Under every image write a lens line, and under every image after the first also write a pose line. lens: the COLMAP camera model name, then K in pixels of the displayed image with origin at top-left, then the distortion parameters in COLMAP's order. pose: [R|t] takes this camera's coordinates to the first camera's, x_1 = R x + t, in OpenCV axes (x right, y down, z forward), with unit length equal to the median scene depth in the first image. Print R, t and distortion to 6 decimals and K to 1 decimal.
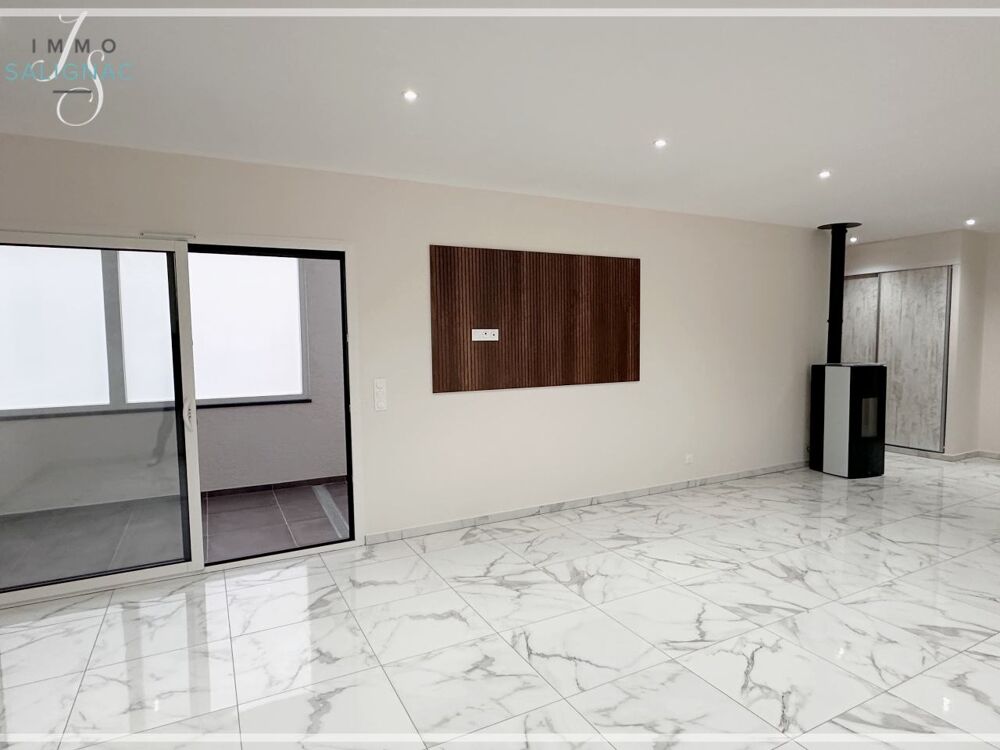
lens RADIAL K [[570.9, 0, 501.5], [0, 570.9, 371.9], [0, 0, 1]] dist [-0.002346, 0.000835]
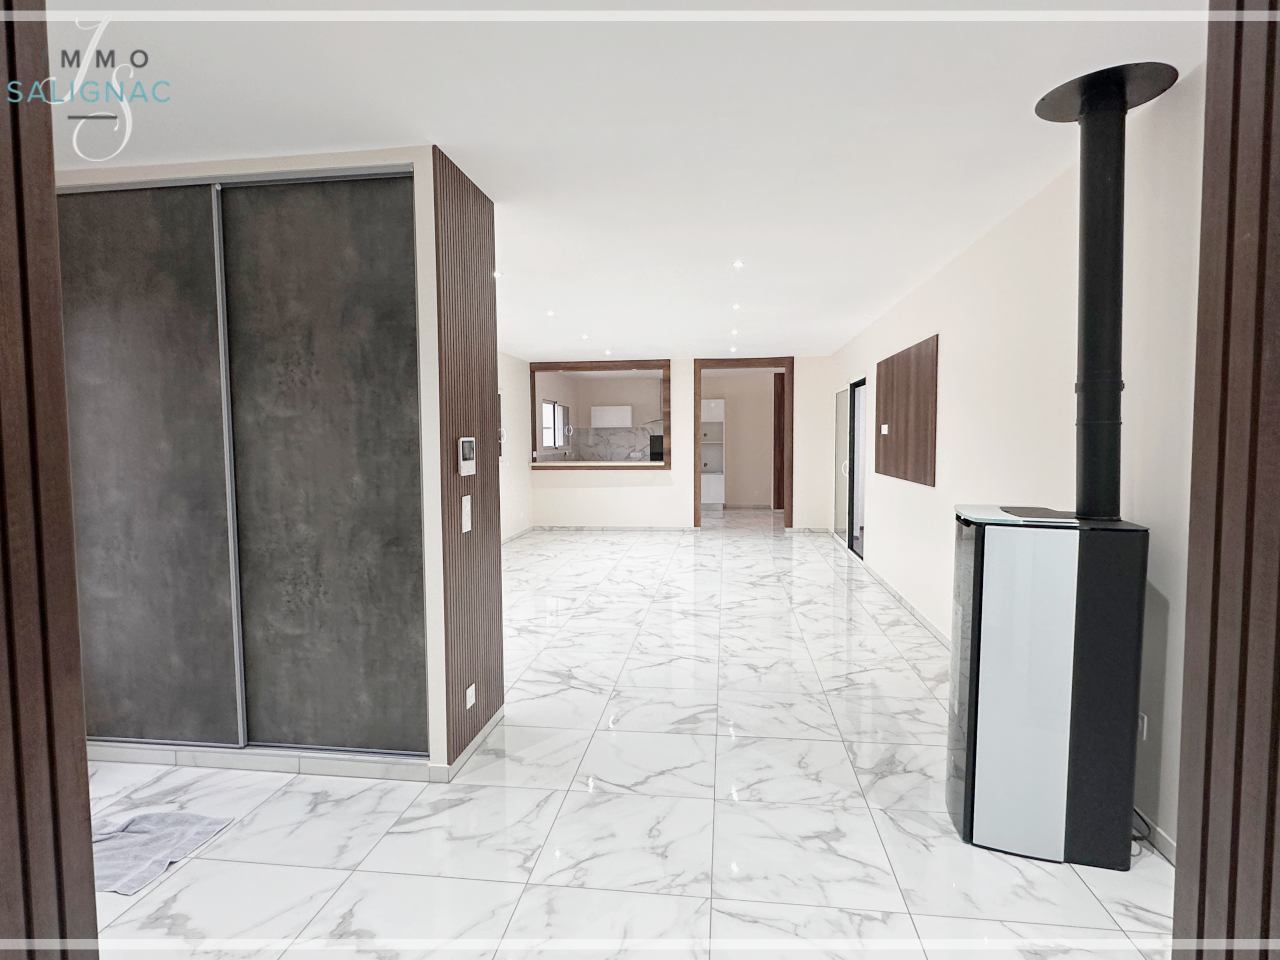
lens RADIAL K [[686.1, 0, 637.5], [0, 686.1, 481.4], [0, 0, 1]] dist [0.008336, 0.002026]
pose [[-0.571604, 0.069742, -0.817560, 1.604547], [-0.035463, 0.993350, 0.109532, -0.104351], [0.819763, 0.091602, -0.565330, 1.531820]]
